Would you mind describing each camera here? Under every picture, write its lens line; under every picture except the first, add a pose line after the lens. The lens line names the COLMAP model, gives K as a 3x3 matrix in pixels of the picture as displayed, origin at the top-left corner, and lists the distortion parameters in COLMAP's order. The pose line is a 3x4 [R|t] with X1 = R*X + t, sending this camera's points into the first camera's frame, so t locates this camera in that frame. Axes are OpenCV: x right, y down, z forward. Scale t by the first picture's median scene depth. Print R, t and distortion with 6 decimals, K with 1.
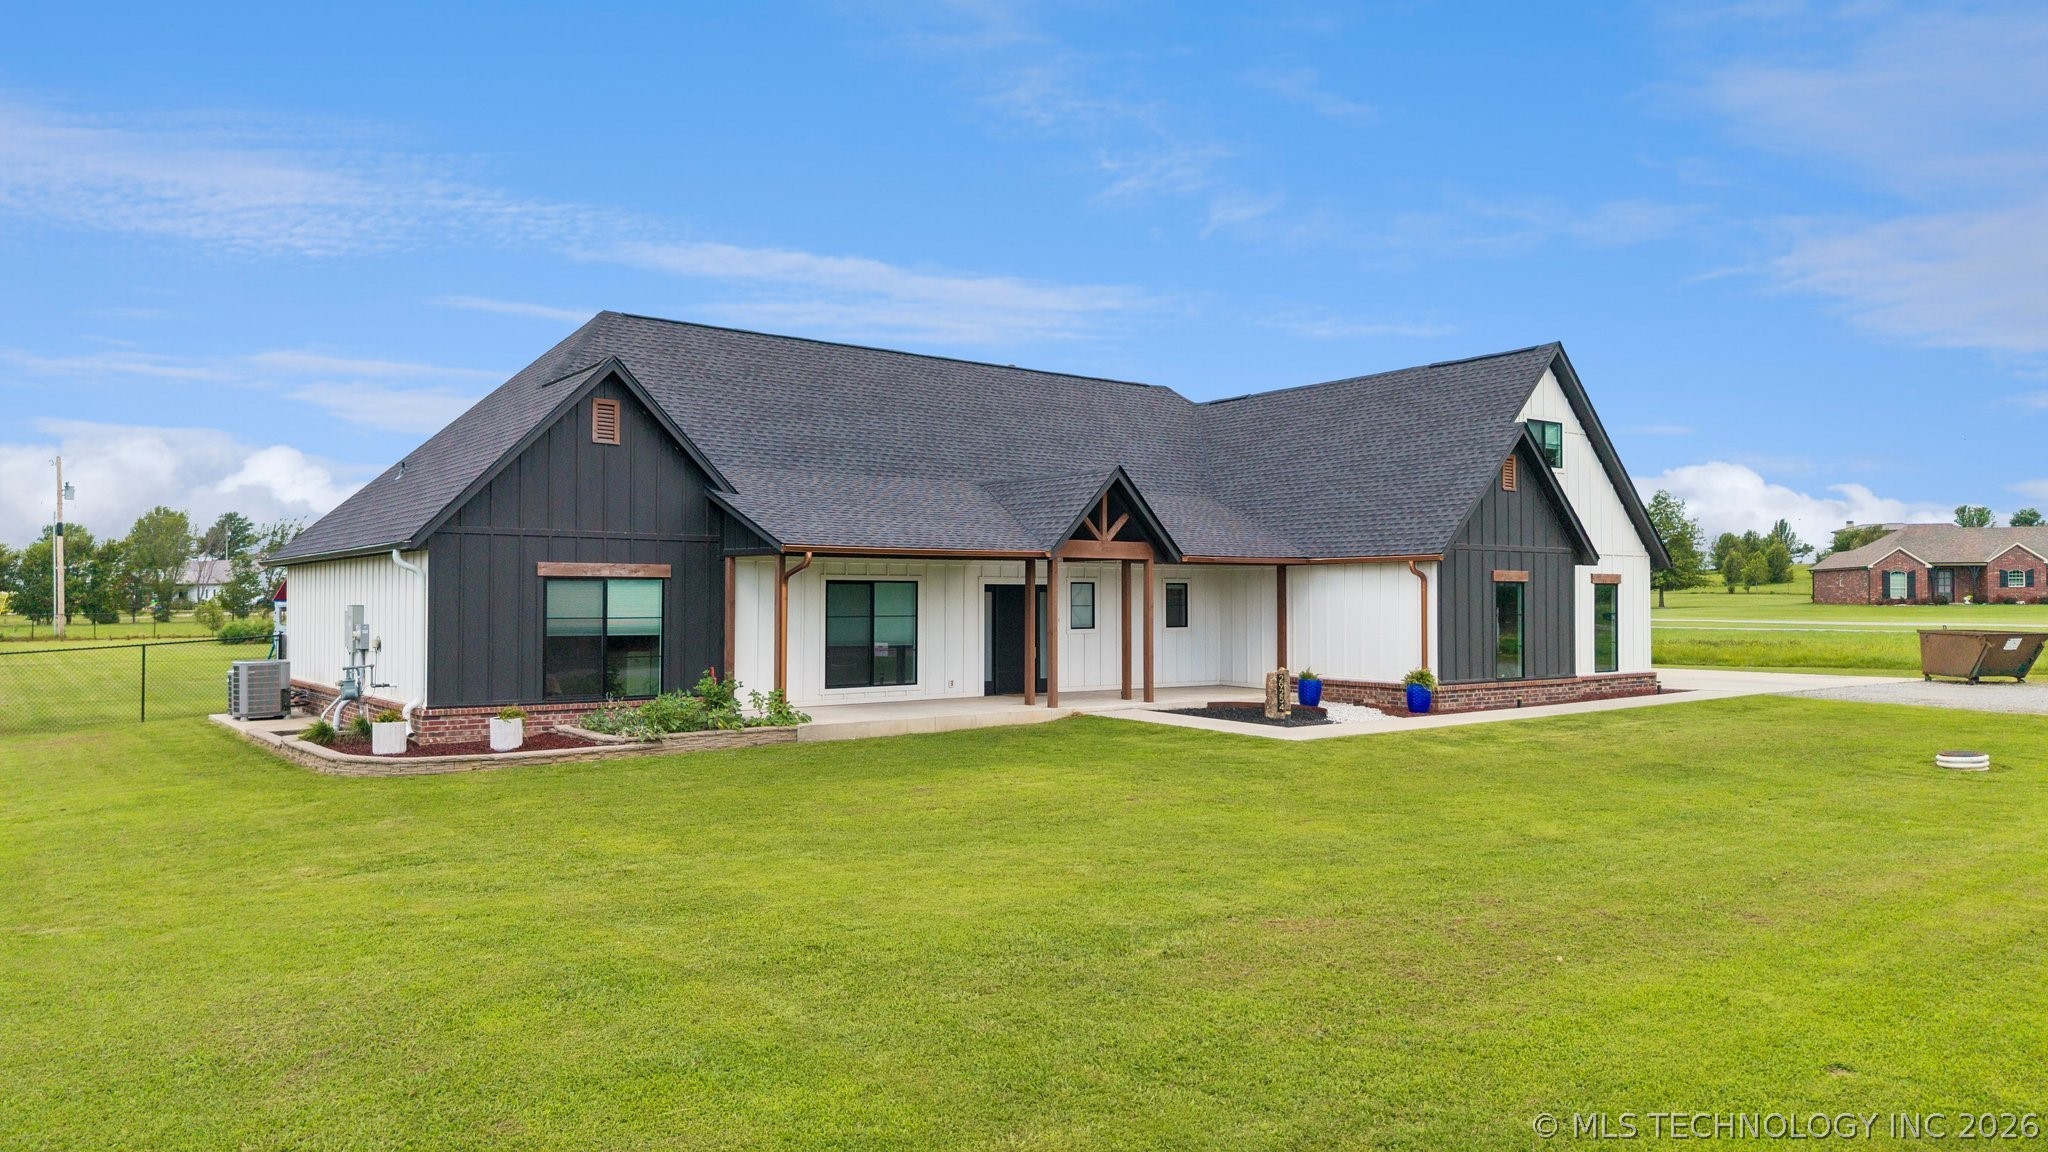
lens RADIAL K [[1387.3, 0, 1018.2], [0, 1387.3, 584.9], [0, 0, 1]] dist [0.049608, -0.002715]
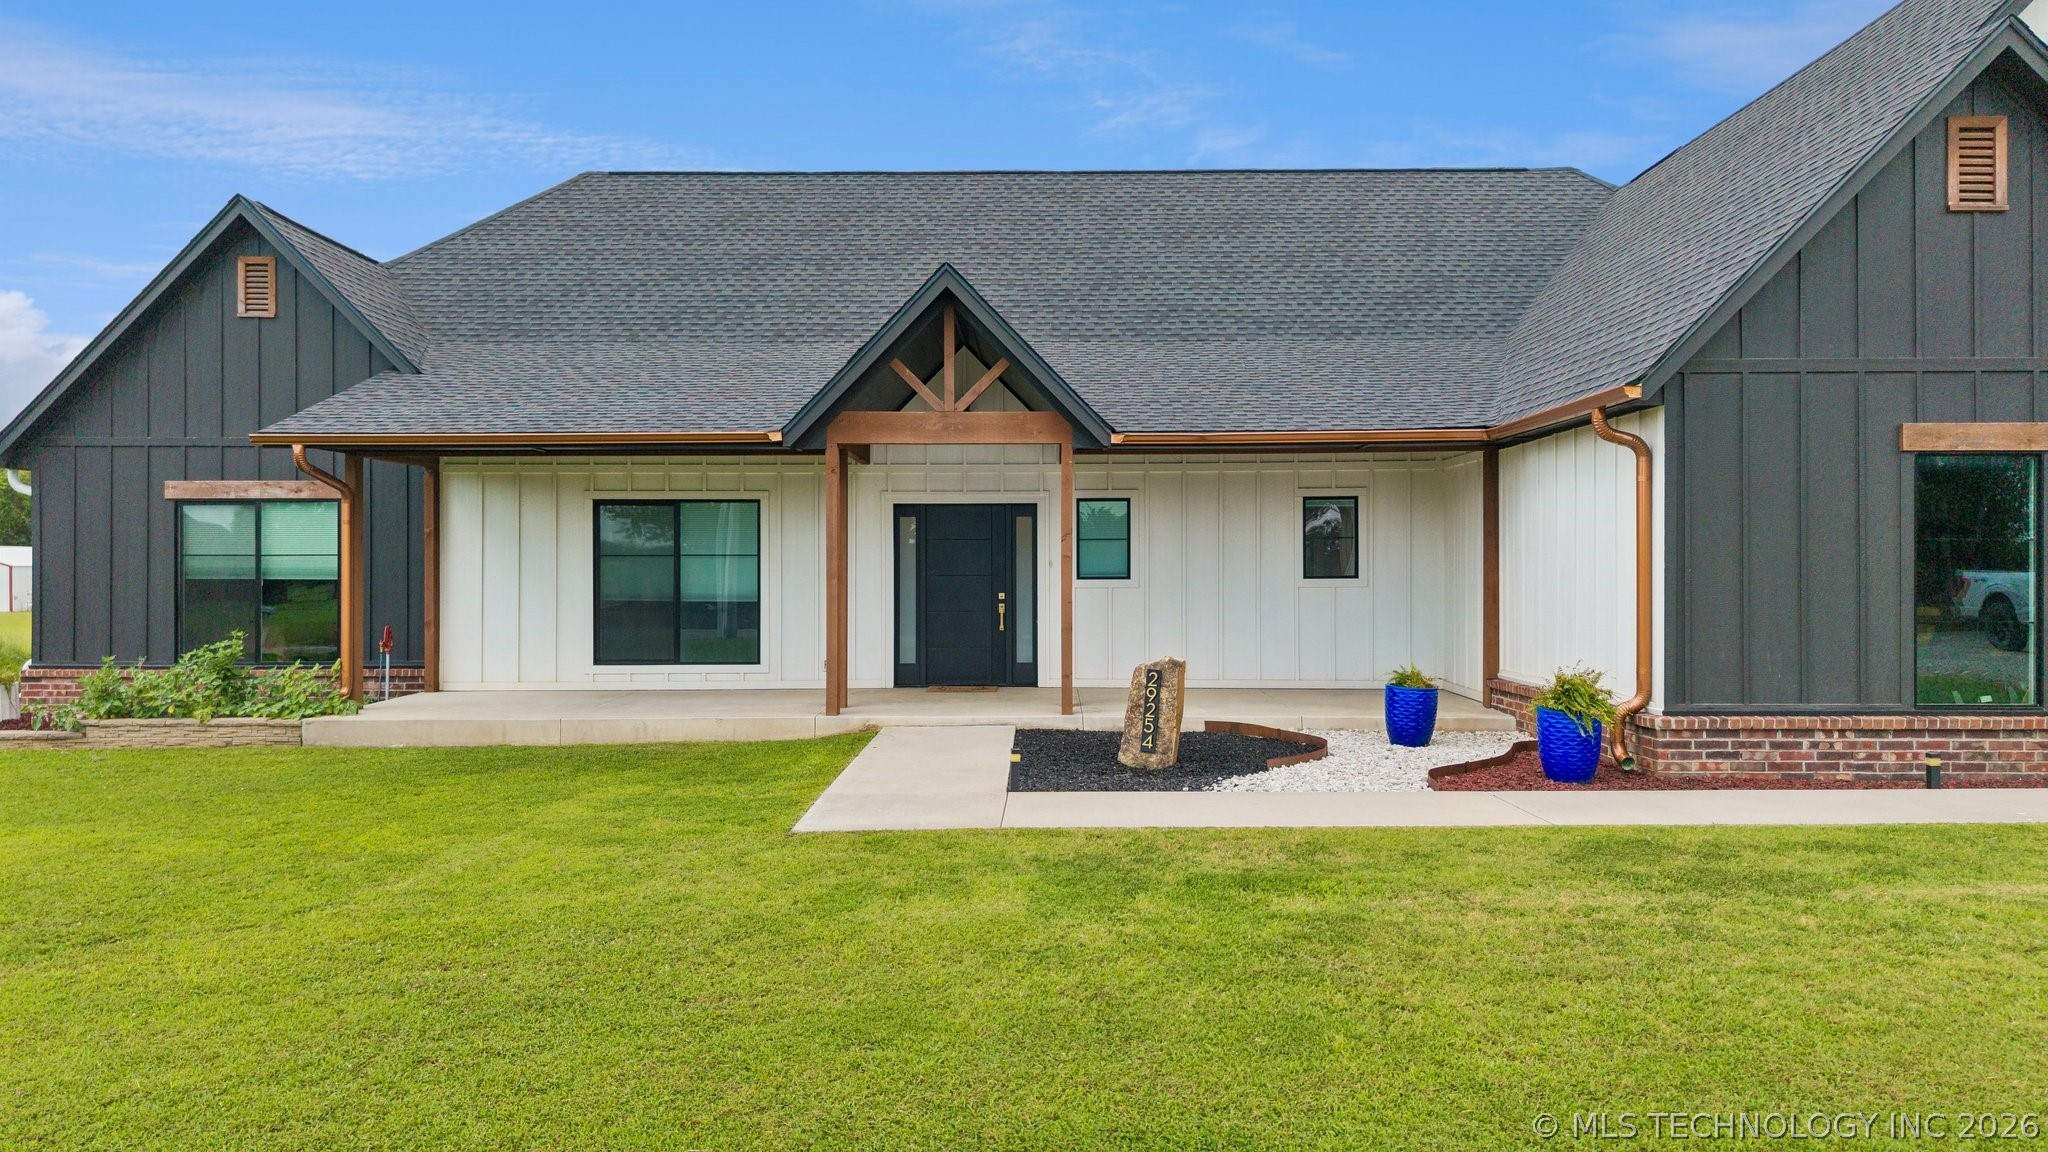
lens RADIAL K [[1376.9, 0, 1019.1], [0, 1376.9, 581.6], [0, 0, 1]] dist [0.010789, -0.008408]
pose [[0.788661, 0.001022, -0.614827, 0.400227], [0.009163, 0.999868, 0.013415, 0.026875], [0.614760, -0.016213, 0.788548, 0.576321]]
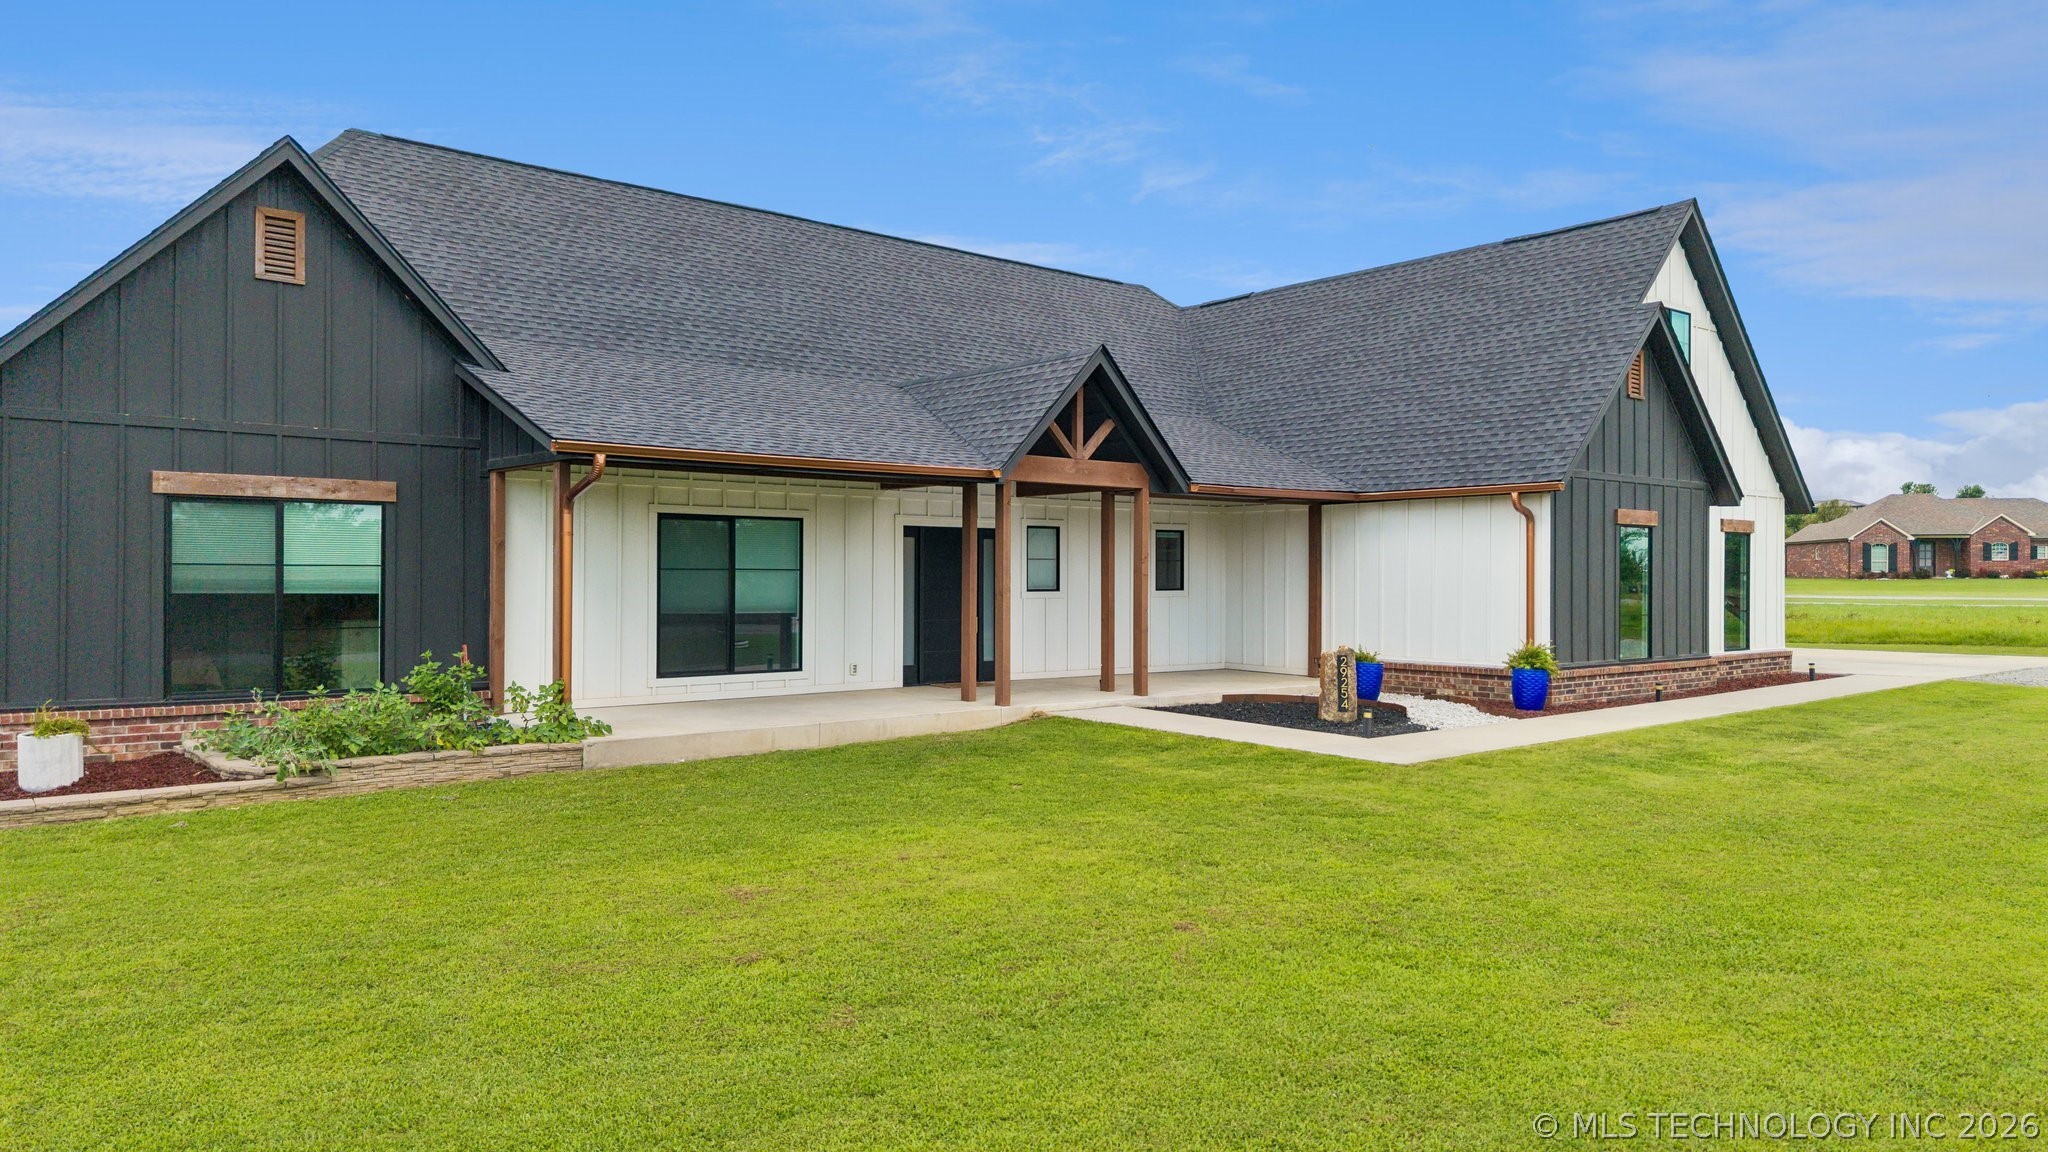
lens RADIAL K [[1376.9, 0, 1019.1], [0, 1376.9, 581.6], [0, 0, 1]] dist [0.010789, -0.008408]
pose [[0.998990, 0.001618, 0.044897, 0.002791], [-0.002166, 0.999924, 0.012168, 0.019596], [-0.044873, -0.012253, 0.998918, 0.320862]]
